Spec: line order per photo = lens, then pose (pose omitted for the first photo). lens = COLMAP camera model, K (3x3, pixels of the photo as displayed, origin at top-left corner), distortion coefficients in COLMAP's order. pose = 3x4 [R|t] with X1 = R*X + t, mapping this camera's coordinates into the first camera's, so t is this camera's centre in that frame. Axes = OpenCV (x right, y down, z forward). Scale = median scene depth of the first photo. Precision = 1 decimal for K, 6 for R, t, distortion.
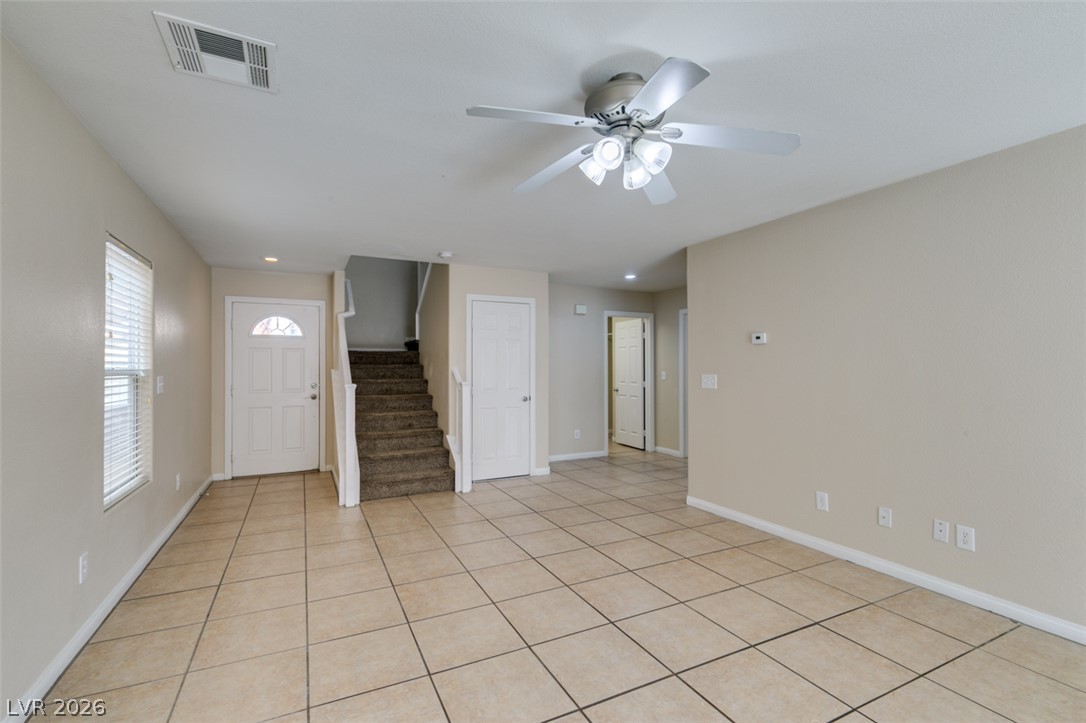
lens RADIAL K [[486.0, 0, 539.9], [0, 486.0, 362.9], [0, 0, 1]] dist [0.004394, -0.002824]
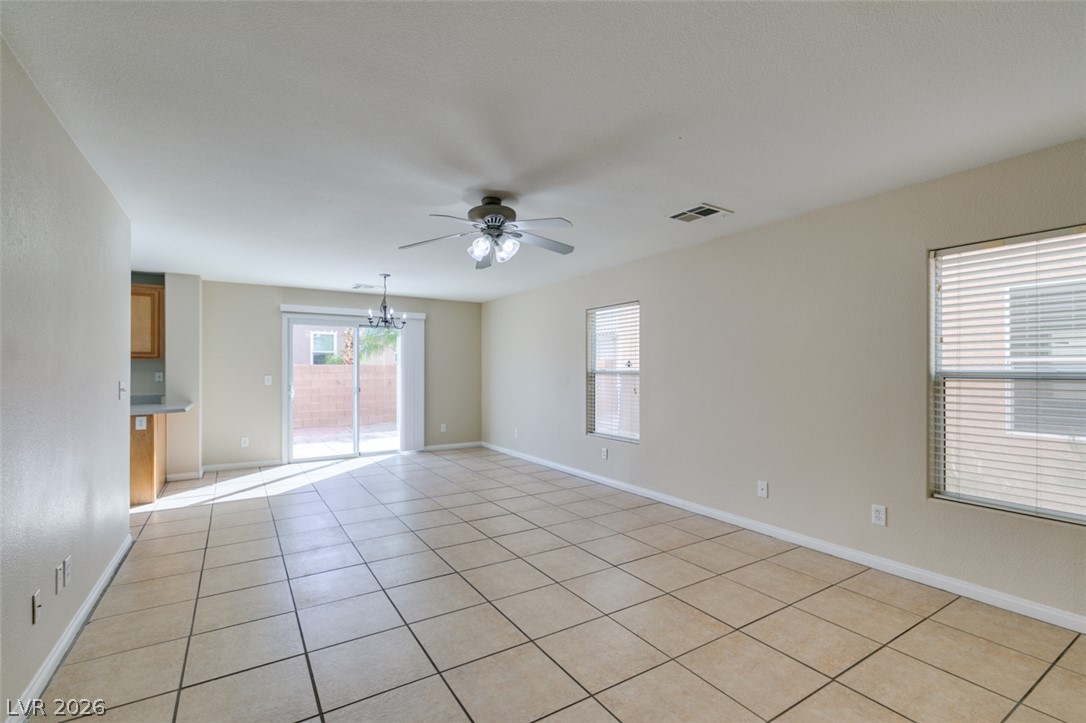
lens RADIAL K [[486.0, 0, 539.0], [0, 486.0, 367.1], [0, 0, 1]] dist [0.004394, -0.002824]
pose [[-0.994465, 0.001811, -0.105057, 0.084677], [0.003176, 0.999913, -0.012825, 0.008291], [0.105025, -0.013087, -0.994383, 1.169282]]
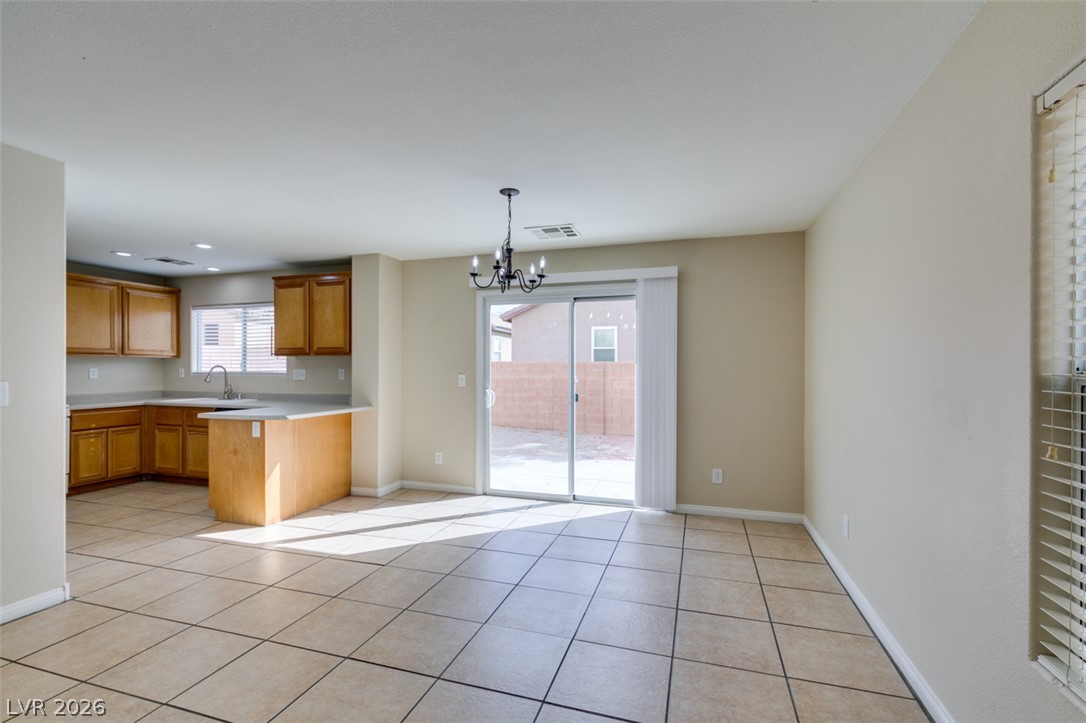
lens RADIAL K [[486.0, 0, 546.4], [0, 486.0, 368.6], [0, 0, 1]] dist [0.004394, -0.002824]
pose [[-0.725033, -0.001990, 0.688712, -0.167347], [-0.007395, 0.999961, -0.004896, 0.002729], [-0.688675, -0.008643, -0.725019, 0.301899]]
